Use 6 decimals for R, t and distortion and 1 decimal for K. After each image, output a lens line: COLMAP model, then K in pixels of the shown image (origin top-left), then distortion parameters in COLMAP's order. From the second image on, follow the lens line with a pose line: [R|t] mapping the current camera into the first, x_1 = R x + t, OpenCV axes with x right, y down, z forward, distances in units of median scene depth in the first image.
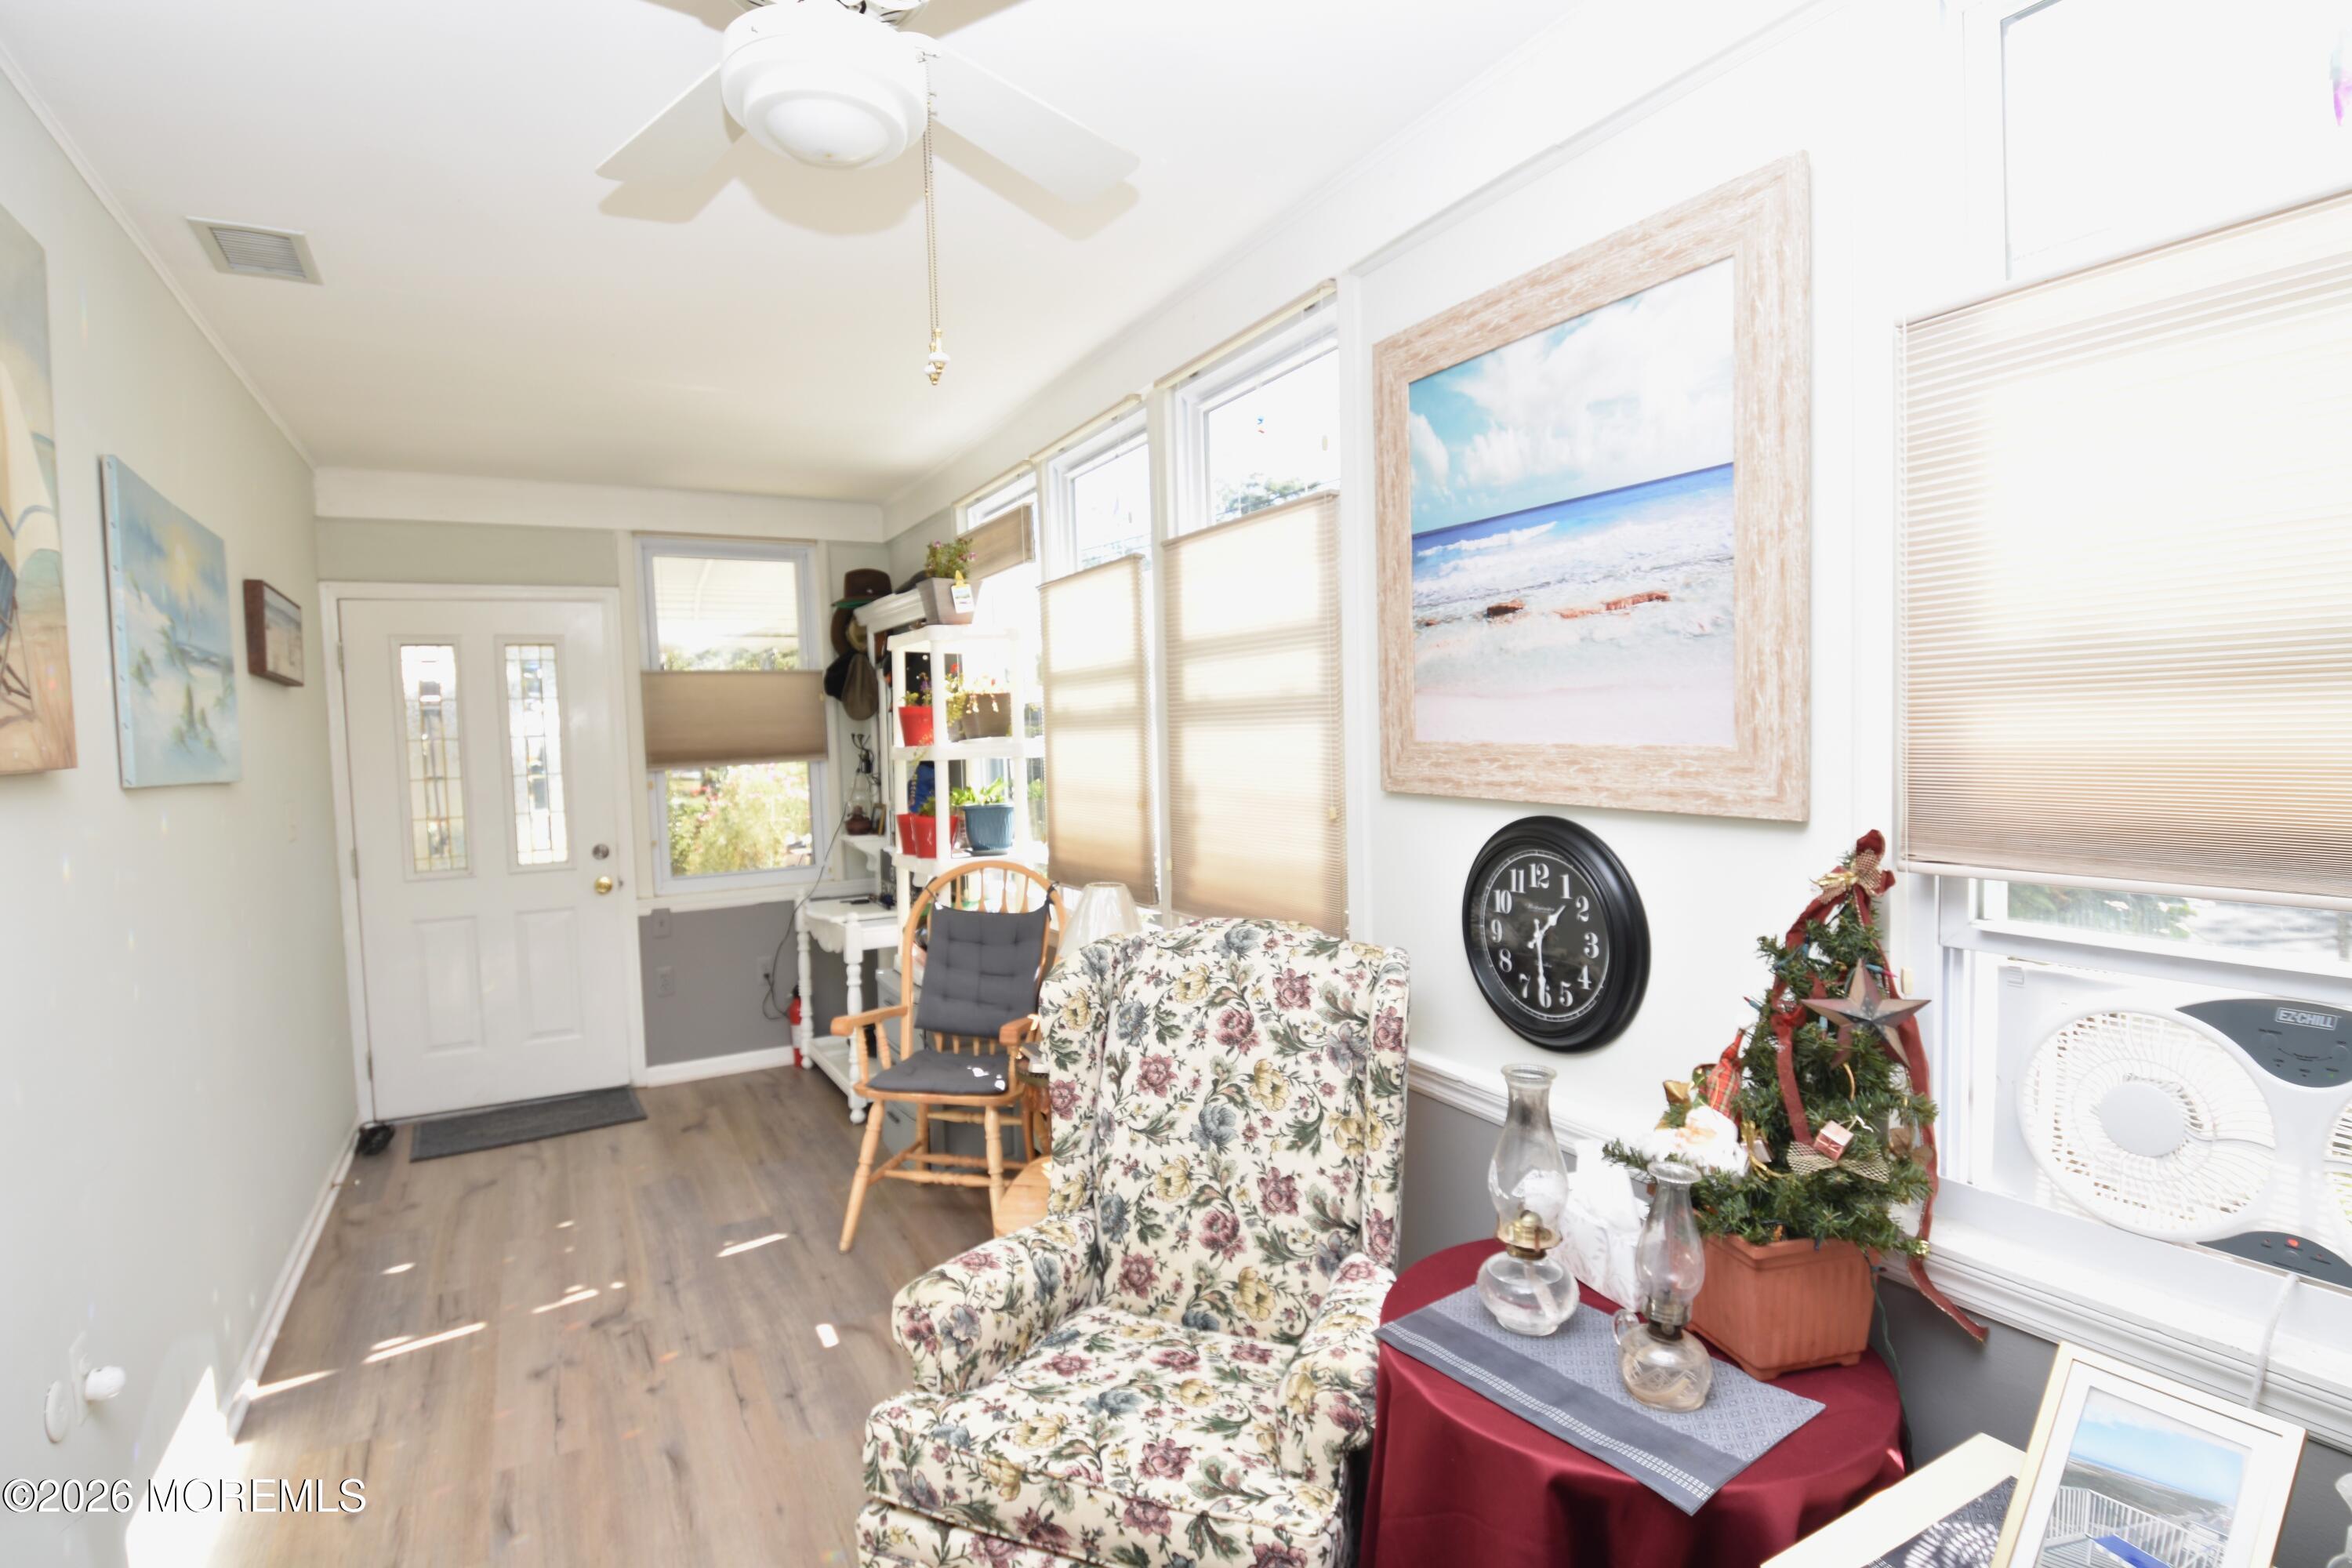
lens RADIAL K [[1109.6, 0, 1170.4], [0, 1109.6, 780.0], [0, 0, 1]] dist [0.011072, -0.031972]
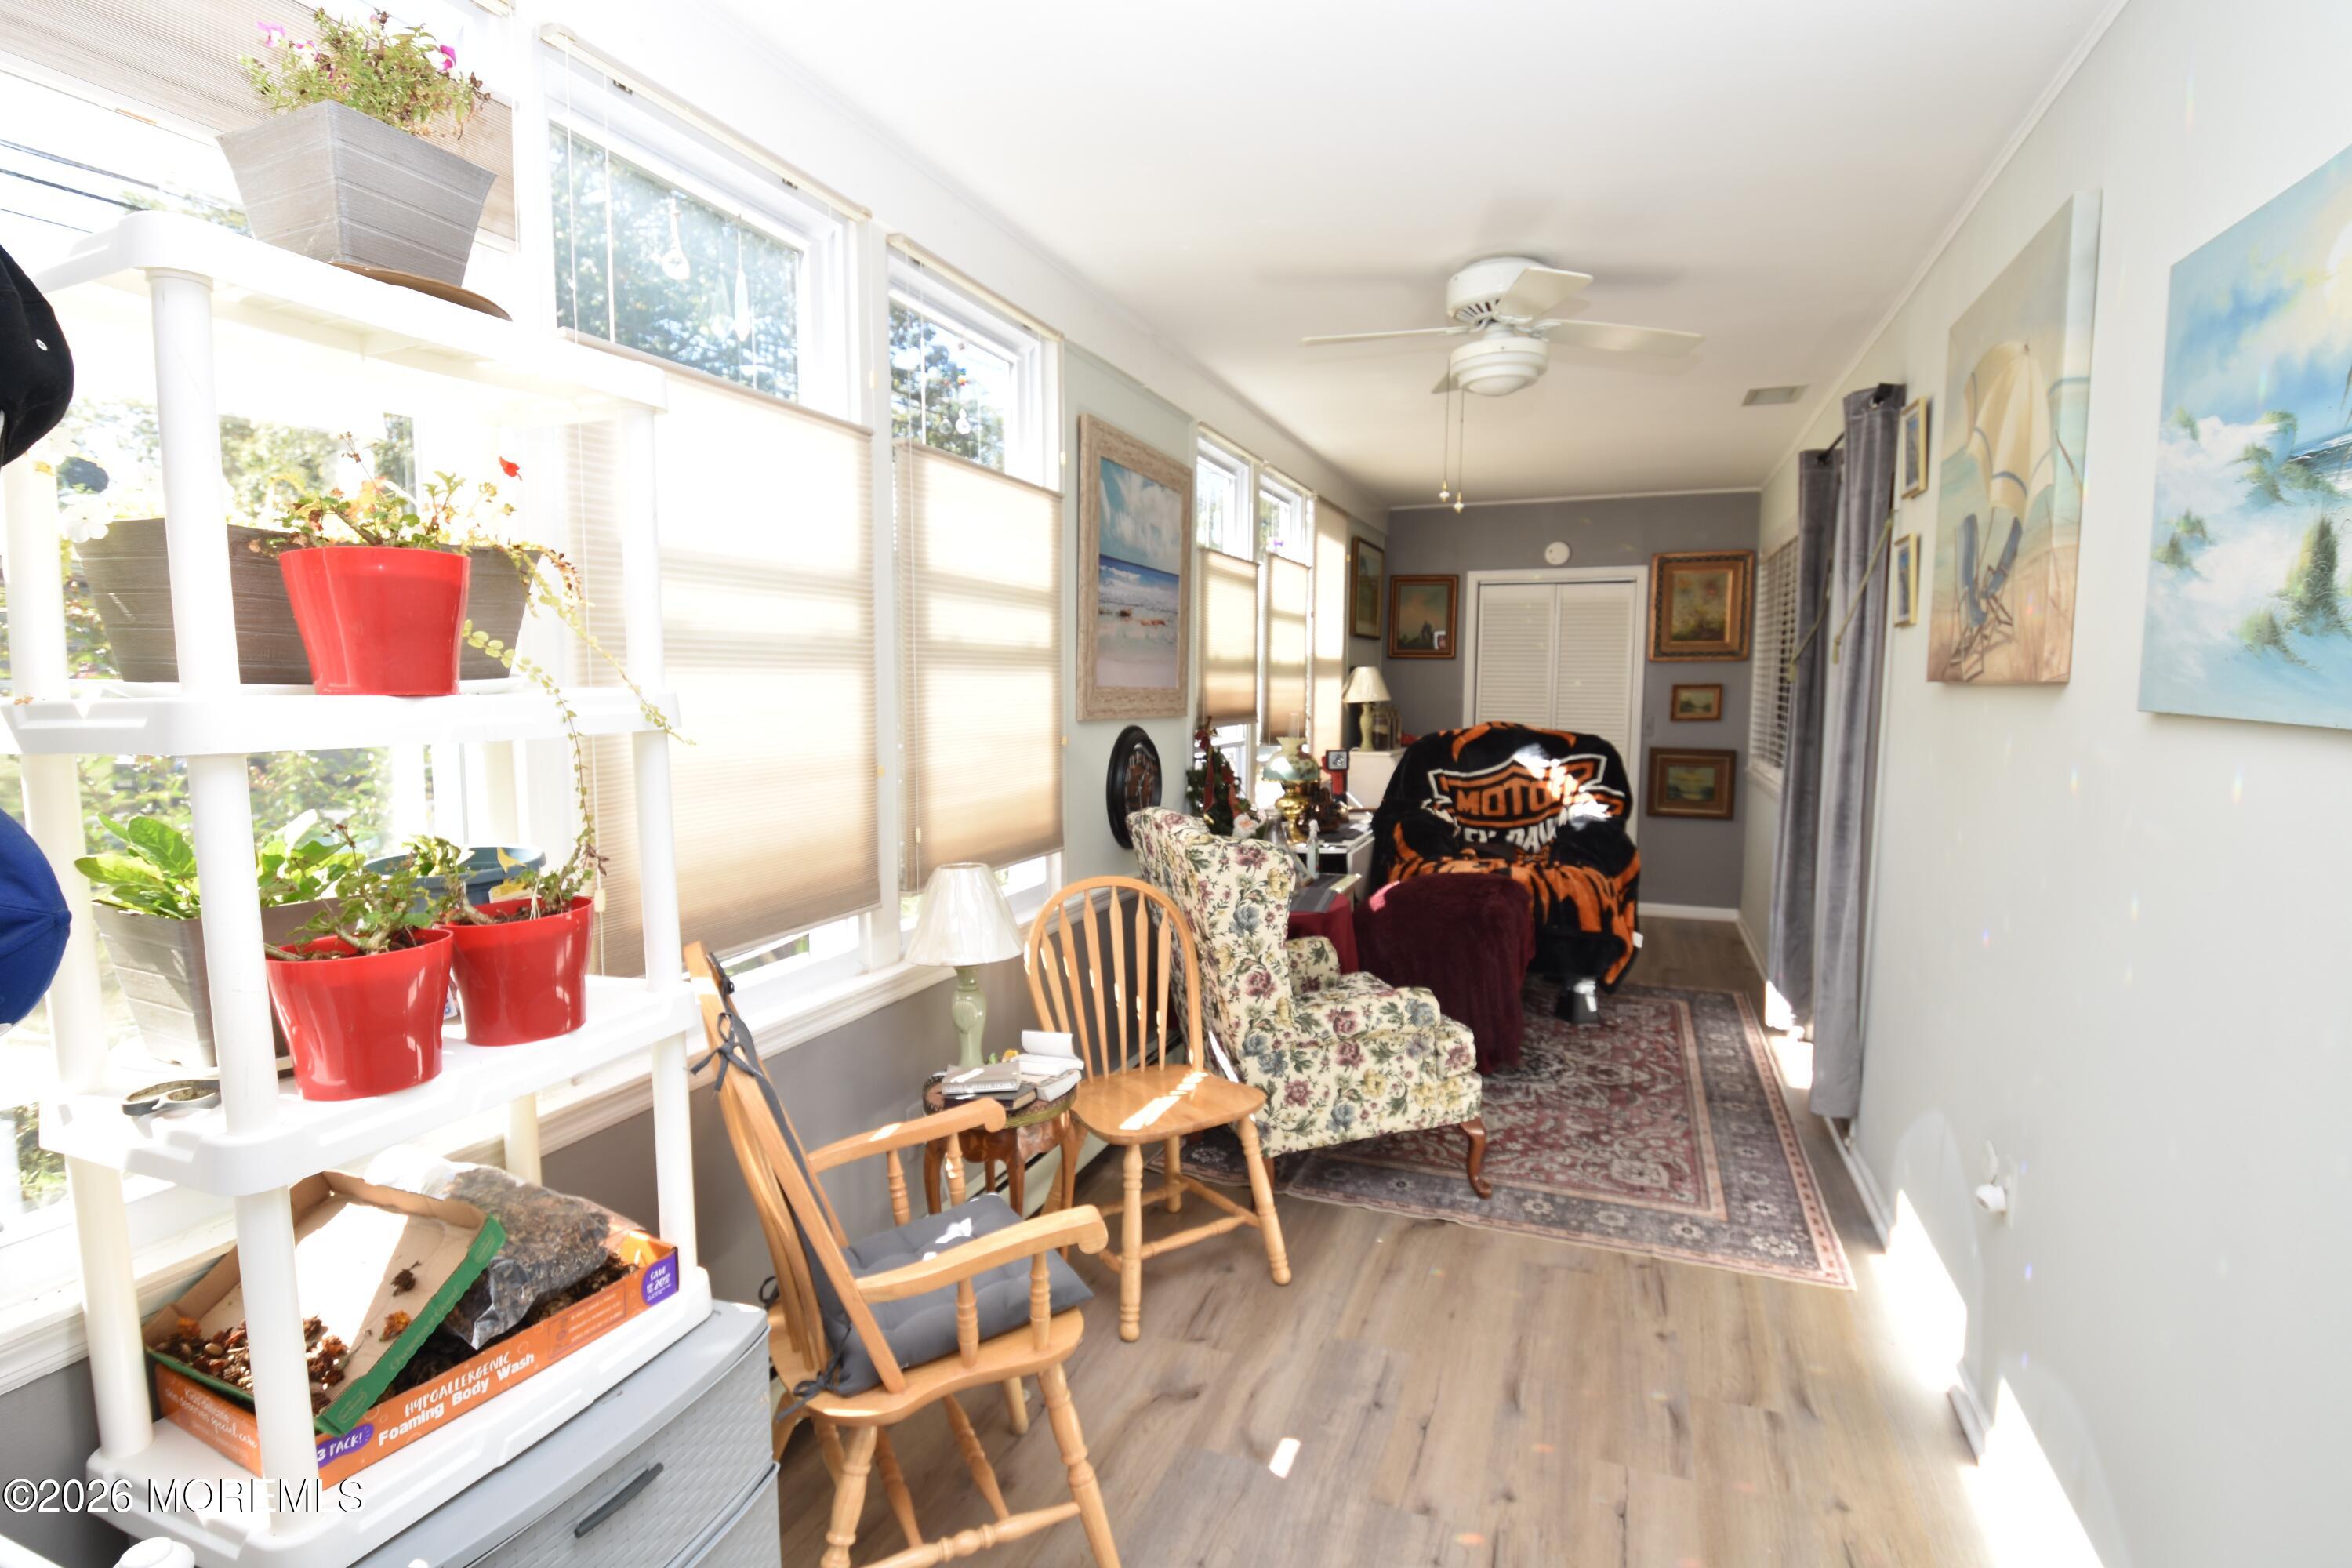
lens RADIAL K [[1109.6, 0, 1170.4], [0, 1109.6, 780.0], [0, 0, 1]] dist [0.011072, -0.031972]
pose [[-0.618208, -0.044323, 0.784764, -0.985523], [0.048731, 0.994327, 0.094548, -0.043743], [-0.784502, 0.096692, -0.612541, 1.745569]]
